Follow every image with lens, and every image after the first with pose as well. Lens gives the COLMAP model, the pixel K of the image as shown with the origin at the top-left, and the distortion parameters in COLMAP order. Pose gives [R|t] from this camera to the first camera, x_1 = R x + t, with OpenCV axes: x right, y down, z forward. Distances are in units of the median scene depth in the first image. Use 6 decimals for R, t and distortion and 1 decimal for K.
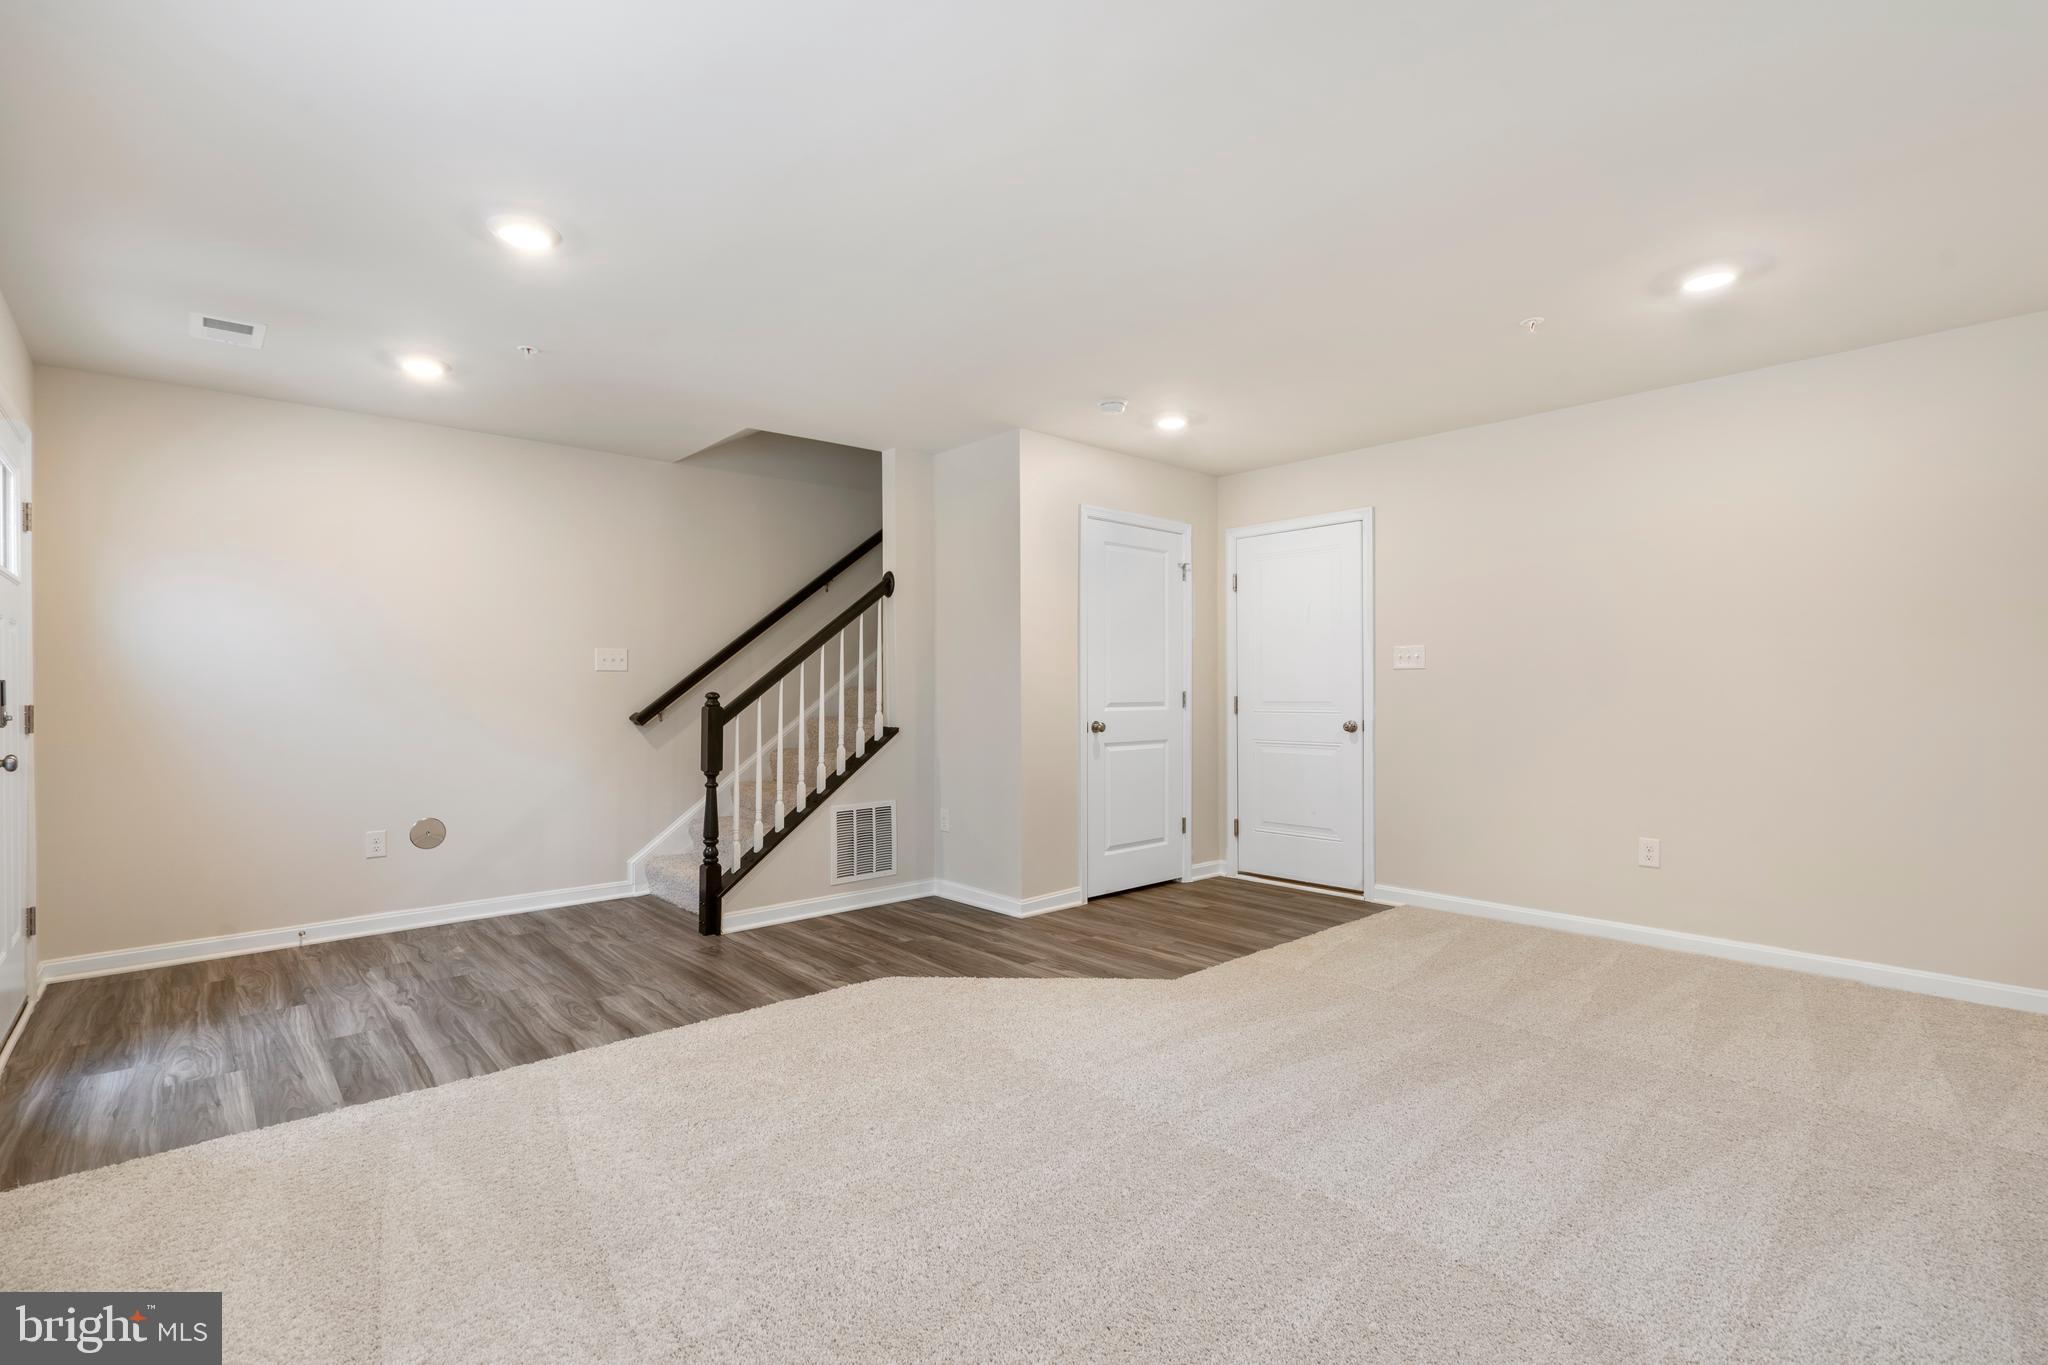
lens RADIAL K [[935.9, 0, 1038.0], [0, 935.9, 687.6], [0, 0, 1]] dist [-0.004219, 0.001198]
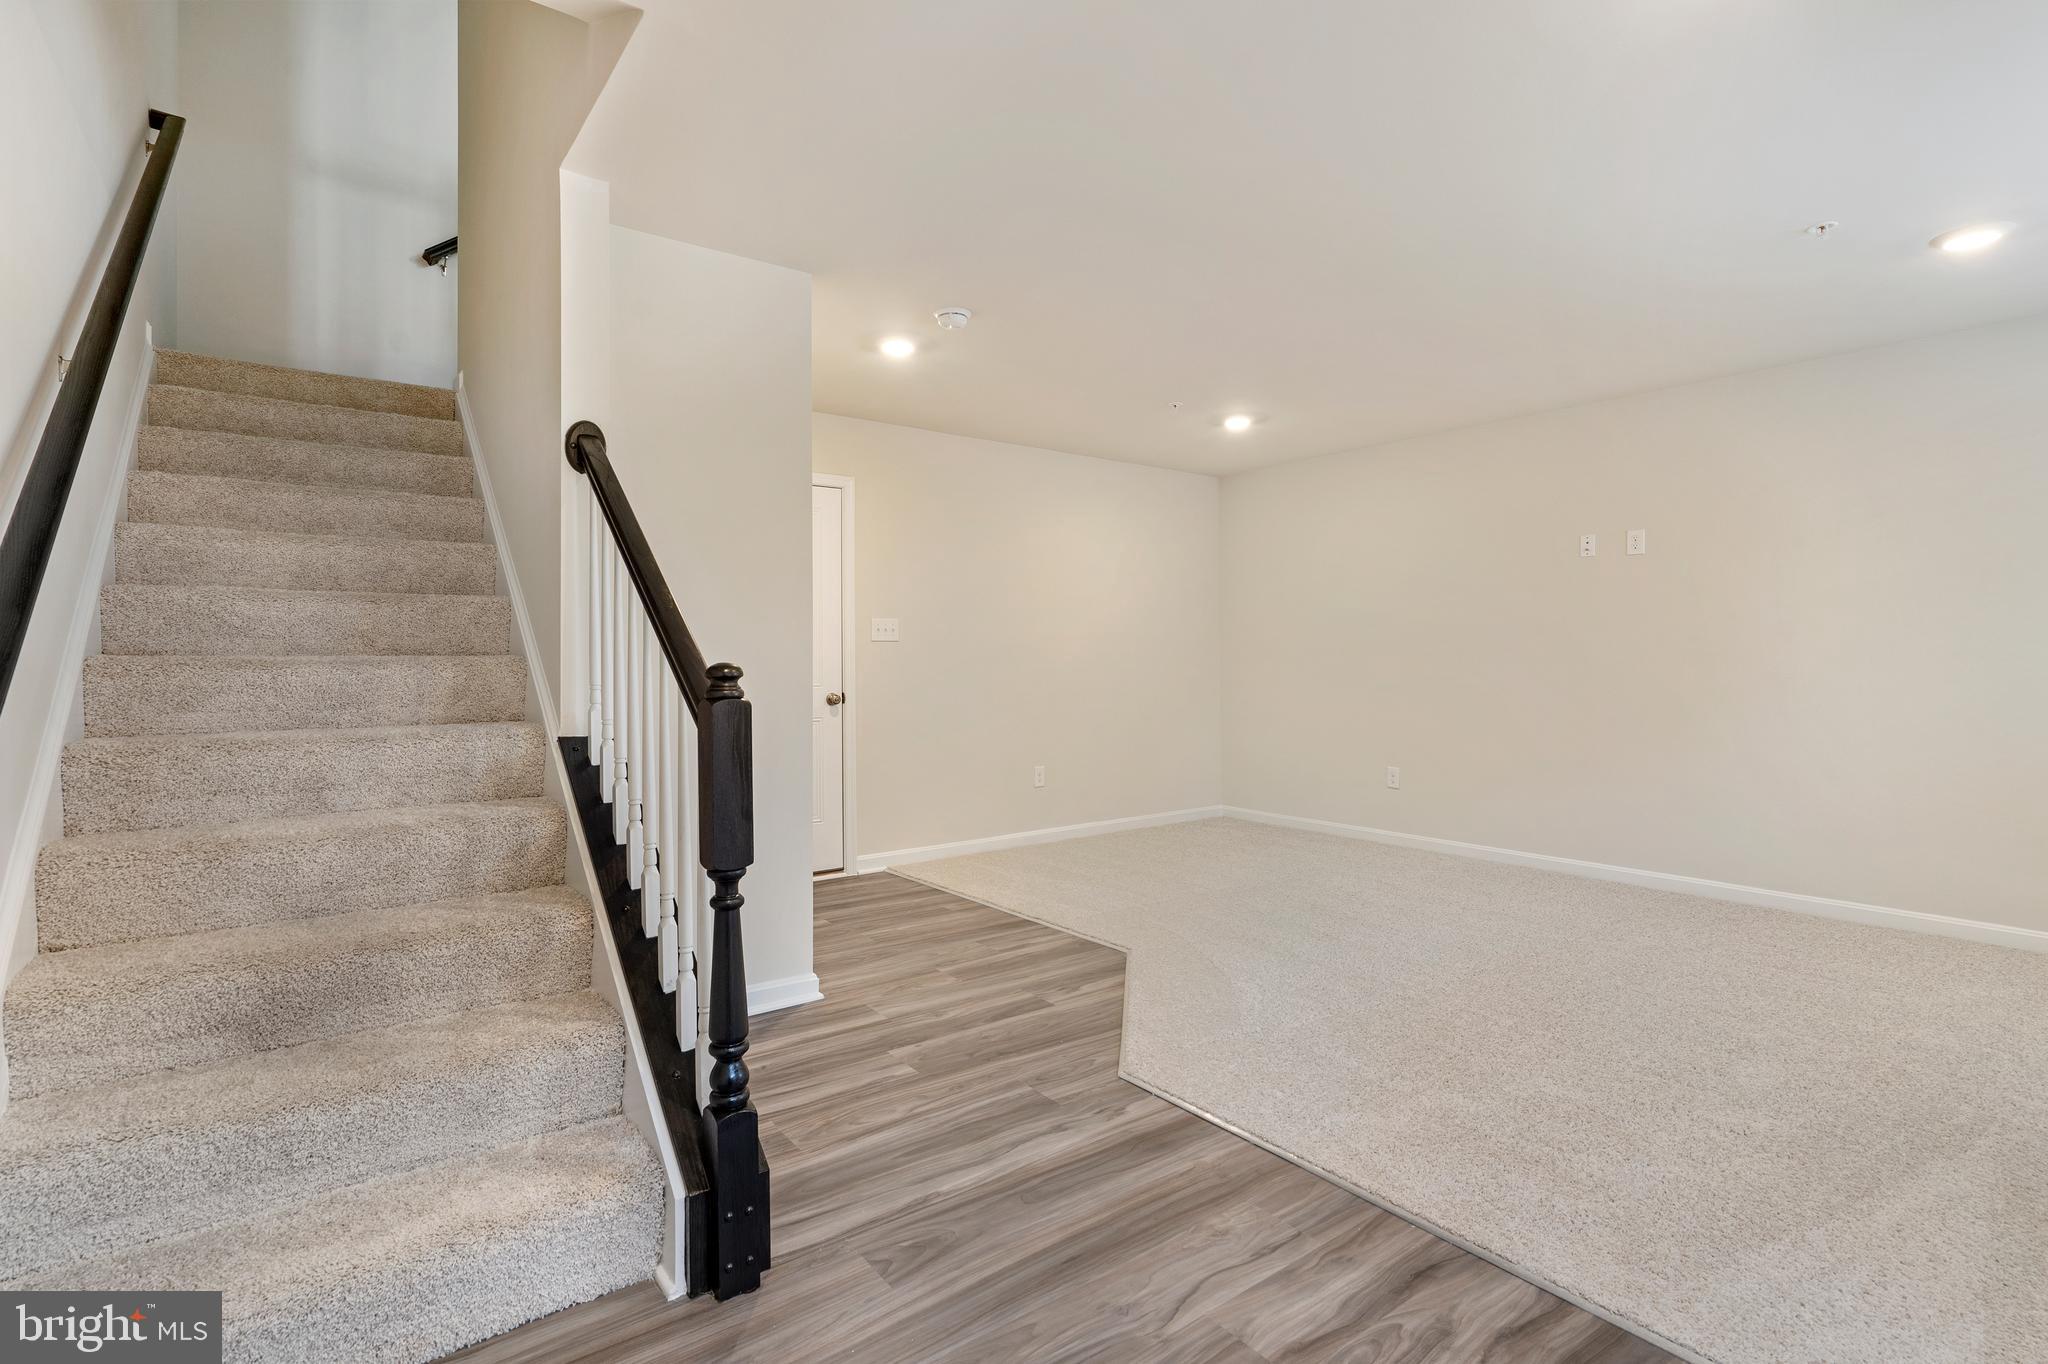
lens RADIAL K [[935.9, 0, 1025.1], [0, 935.9, 669.5], [0, 0, 1]] dist [-0.004219, 0.001198]
pose [[0.118991, -0.009047, 0.992854, -0.801706], [0.003079, 0.999957, 0.008743, 0.004062], [-0.992891, 0.002017, 0.119014, 0.926739]]
